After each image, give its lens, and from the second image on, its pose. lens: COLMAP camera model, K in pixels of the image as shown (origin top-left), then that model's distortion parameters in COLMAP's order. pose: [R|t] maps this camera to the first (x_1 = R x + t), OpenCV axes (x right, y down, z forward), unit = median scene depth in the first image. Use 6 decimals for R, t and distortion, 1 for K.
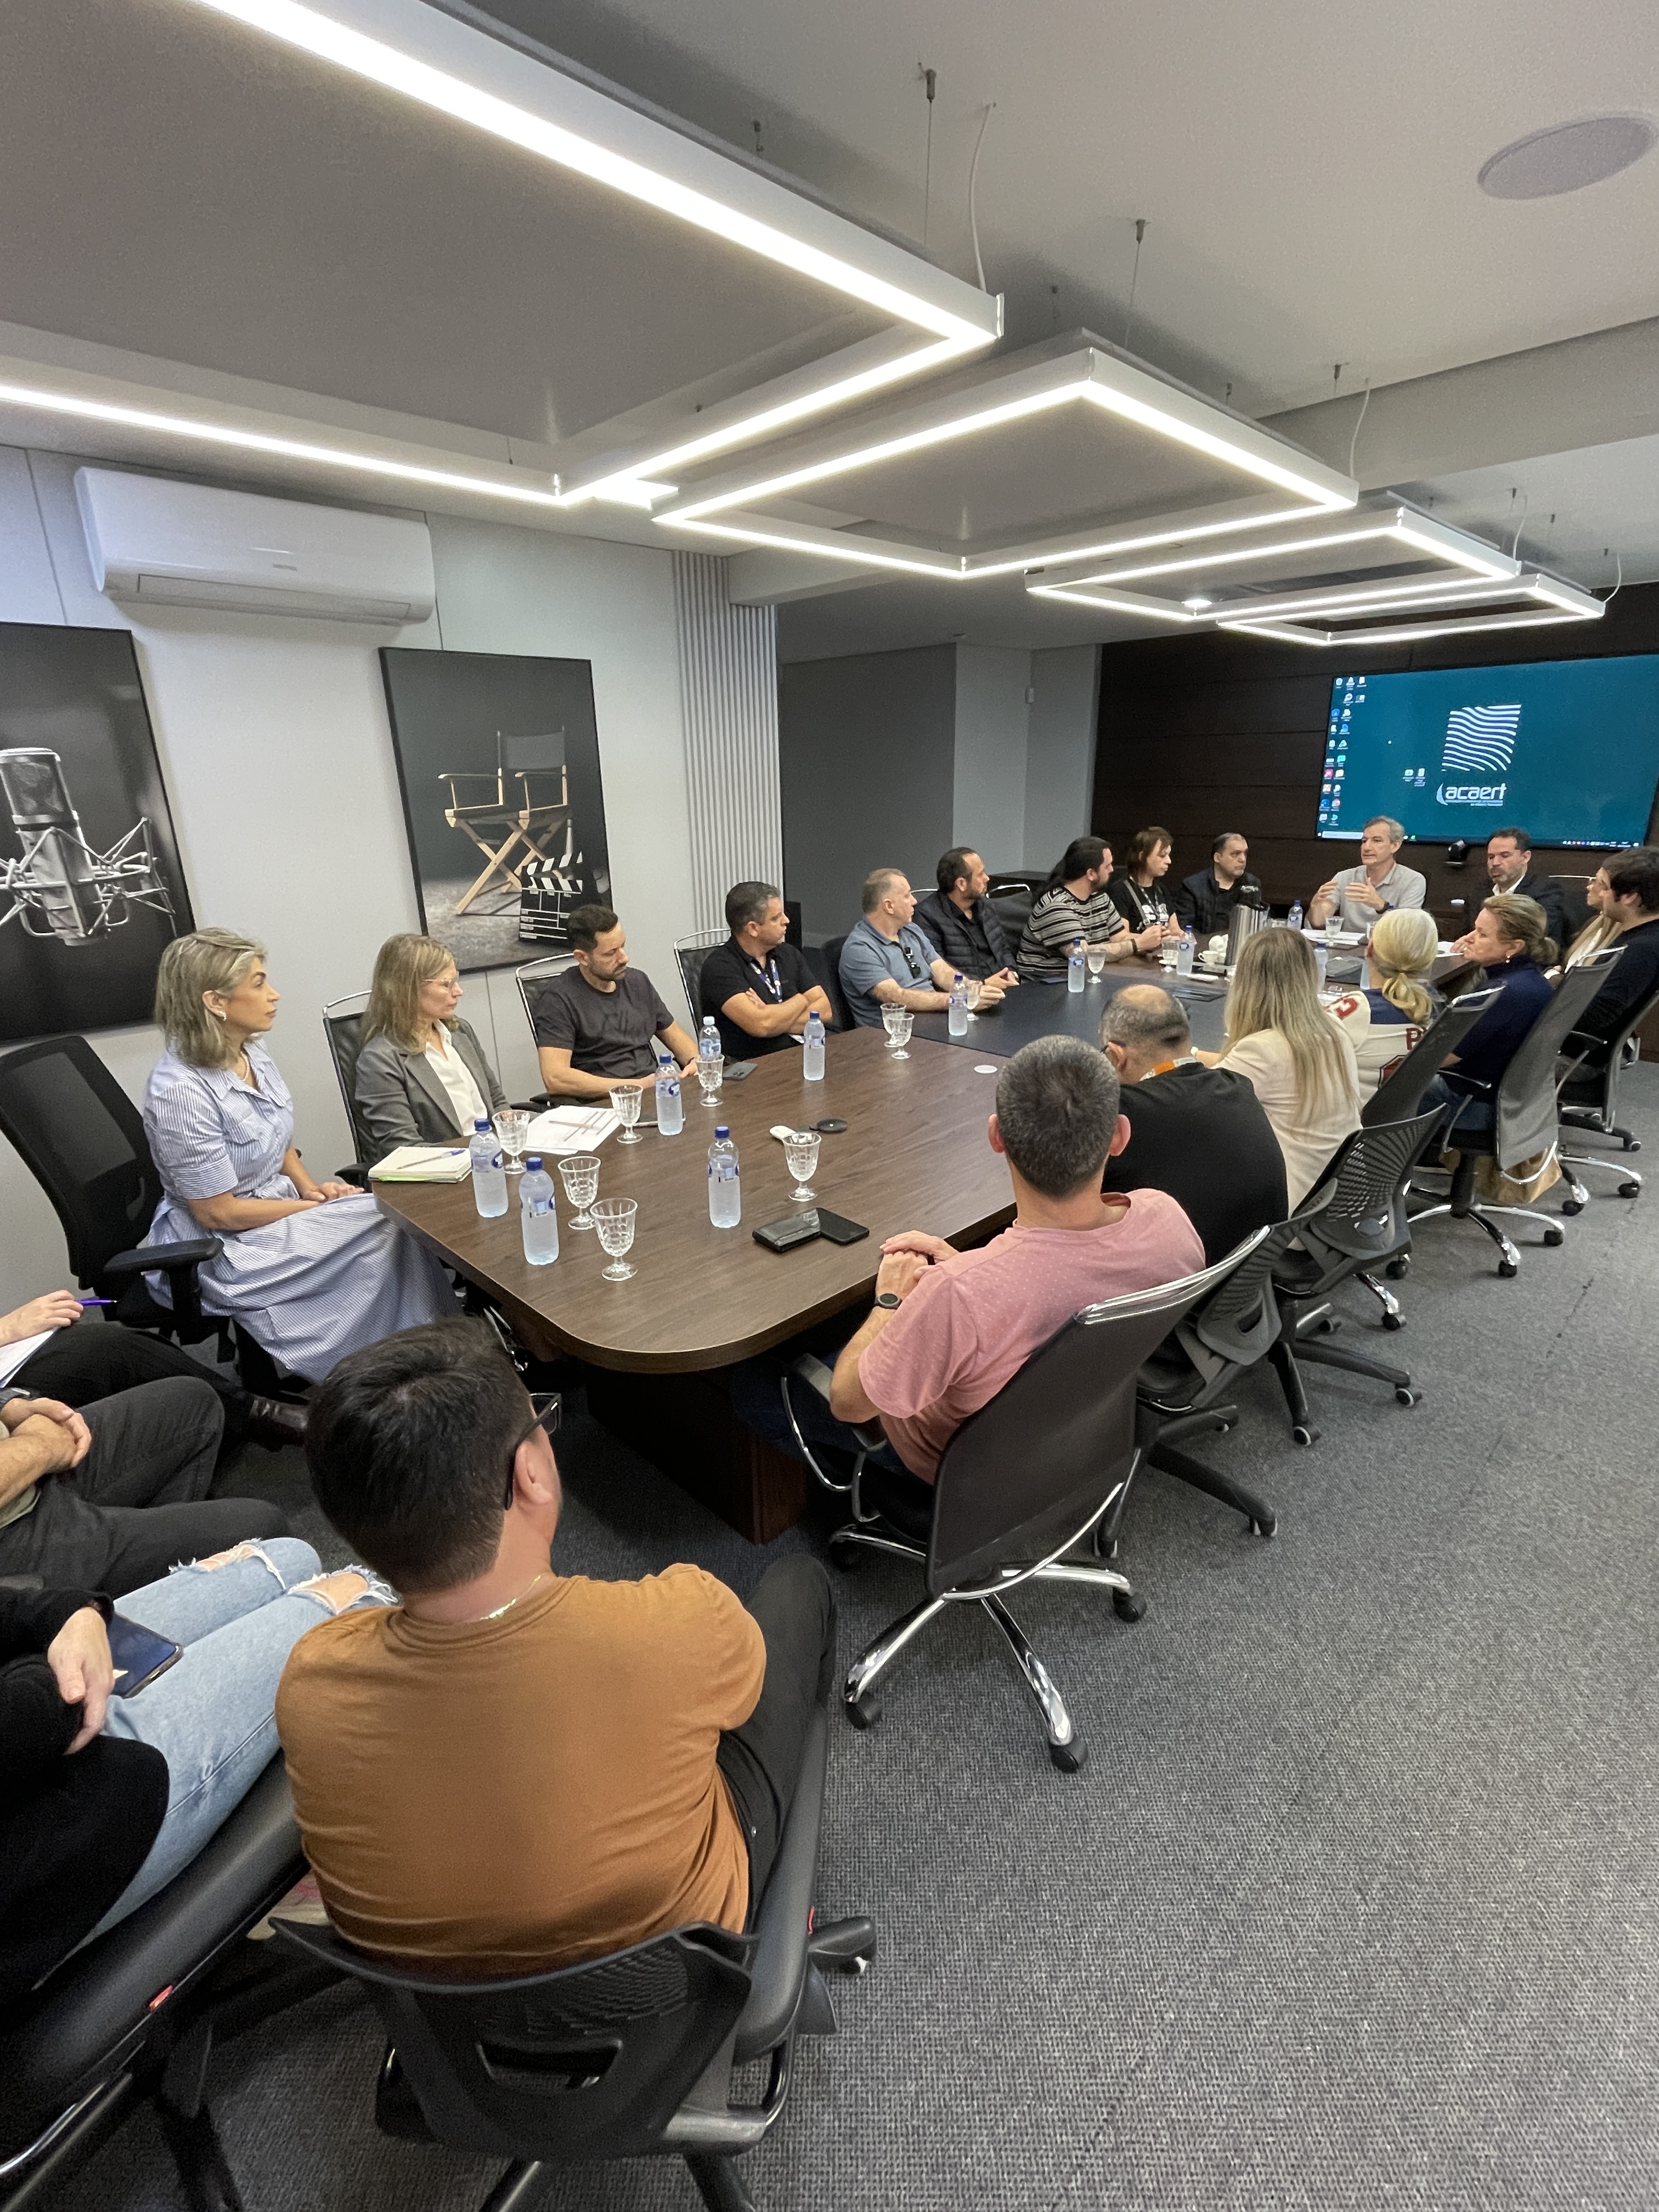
lens RADIAL K [[991.4, 0, 829.5], [0, 991.4, 1106.0], [0, 0, 1]] dist [-0.000036, -0.000083]
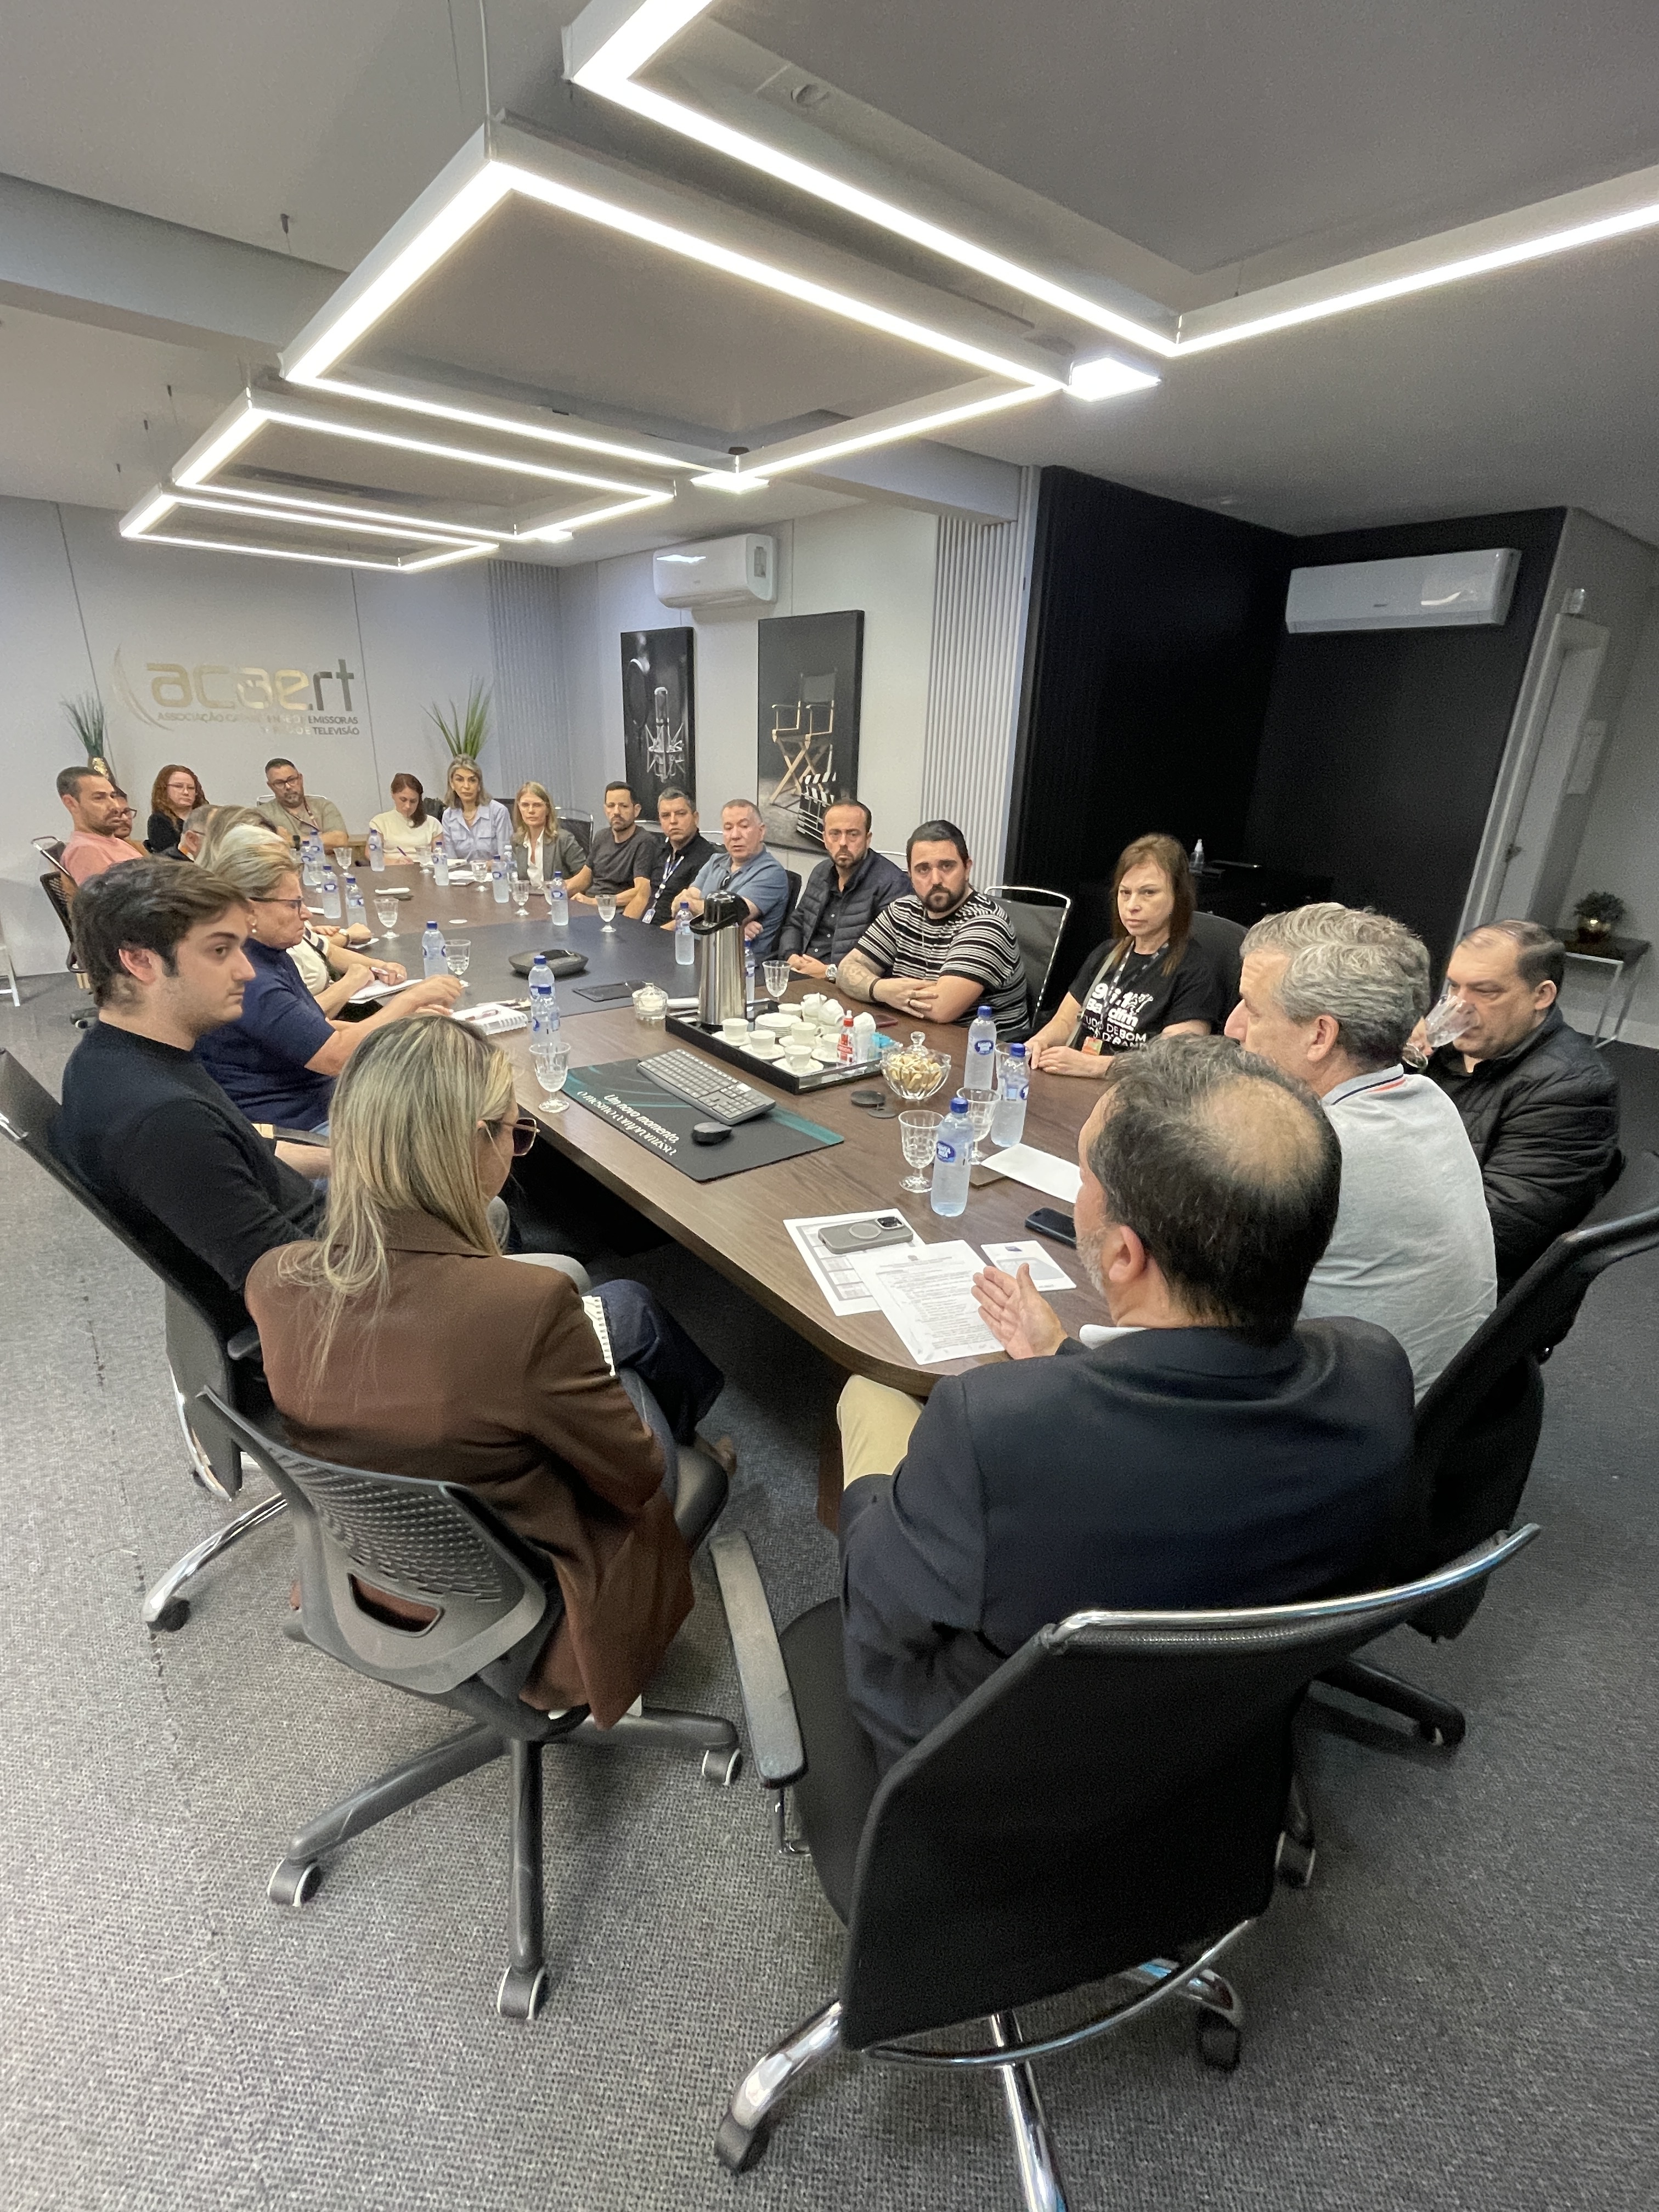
lens RADIAL K [[991.4, 0, 829.5], [0, 991.4, 1106.0], [0, 0, 1]] dist [-0.000036, -0.000083]
pose [[-0.084160, 0.360687, -0.928882, 1.107006], [-0.366024, 0.855832, 0.365484, -0.369365], [0.926792, 0.370752, 0.059993, 1.136086]]
